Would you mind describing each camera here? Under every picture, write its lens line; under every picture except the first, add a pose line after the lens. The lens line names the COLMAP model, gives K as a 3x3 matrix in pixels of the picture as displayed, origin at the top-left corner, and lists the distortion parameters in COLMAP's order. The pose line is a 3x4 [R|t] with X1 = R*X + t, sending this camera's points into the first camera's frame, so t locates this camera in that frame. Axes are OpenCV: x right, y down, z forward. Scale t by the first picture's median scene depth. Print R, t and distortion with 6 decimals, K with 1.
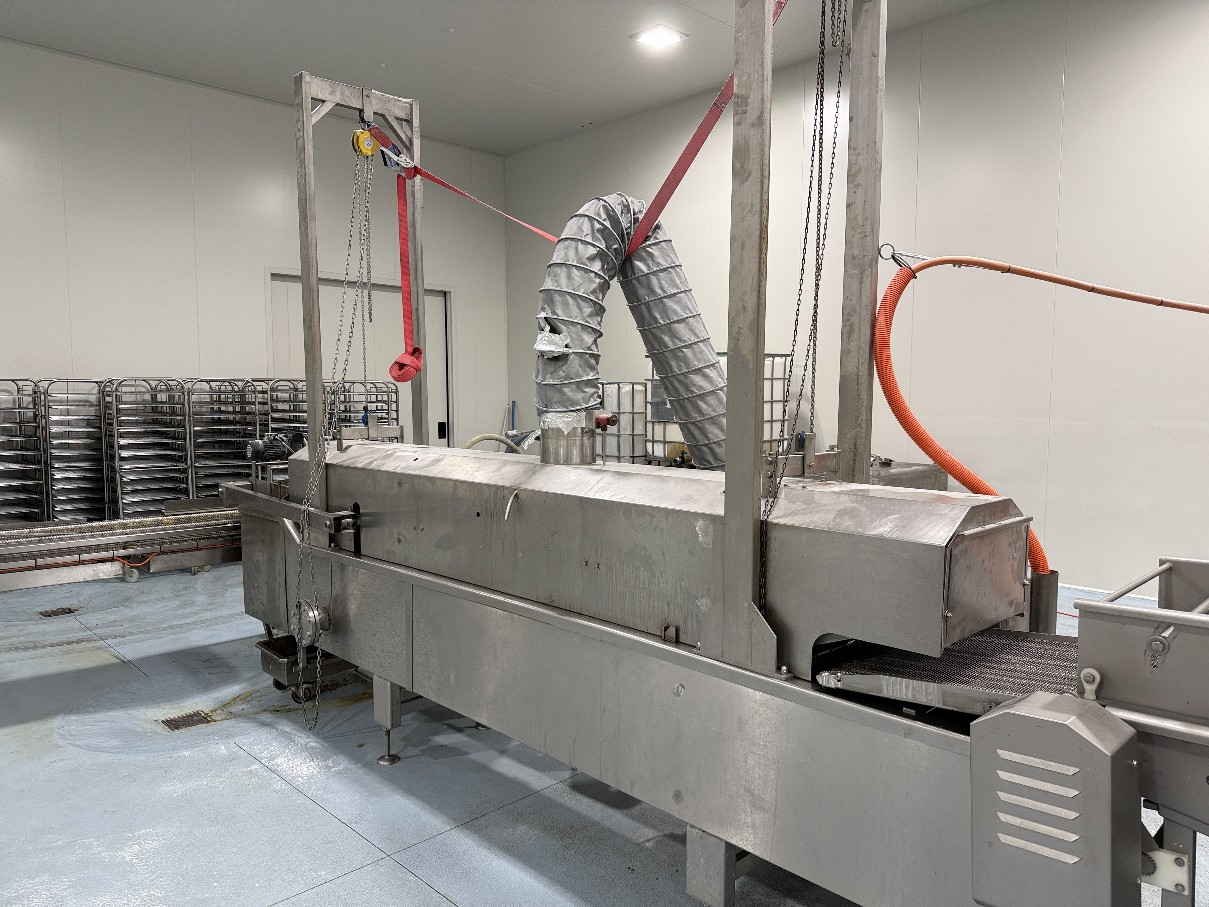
lens RADIAL K [[860.1, 0, 603.3], [0, 860.1, 455.3], [0, 0, 1]] dist [0.021677, -0.024045]
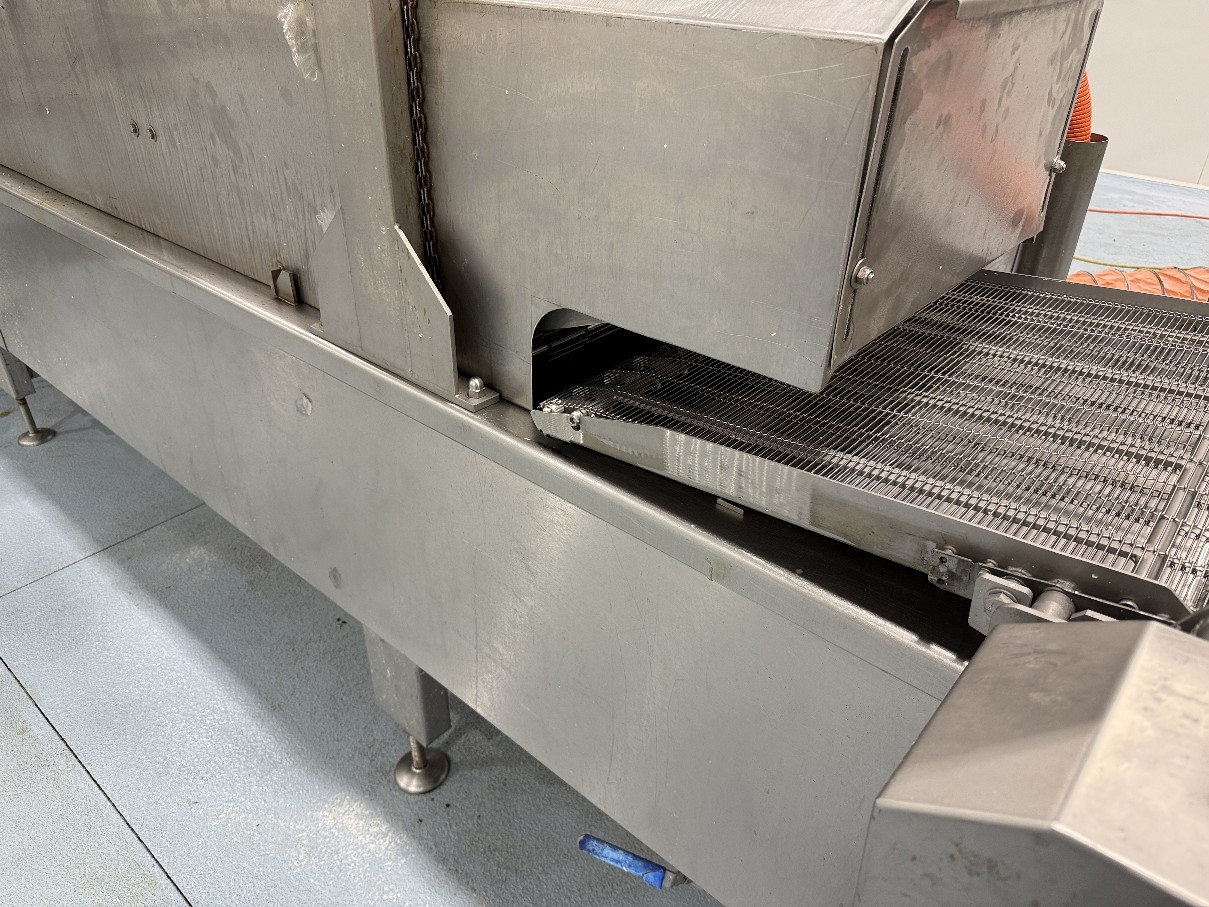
lens RADIAL K [[860.1, 0, 602.2], [0, 860.1, 454.6], [0, 0, 1]] dist [0.021677, -0.024045]
pose [[0.996347, -0.035837, 0.077510, 0.237483], [-0.004234, 0.885830, 0.463990, 0.079696], [-0.085289, -0.462623, 0.882443, 0.596958]]
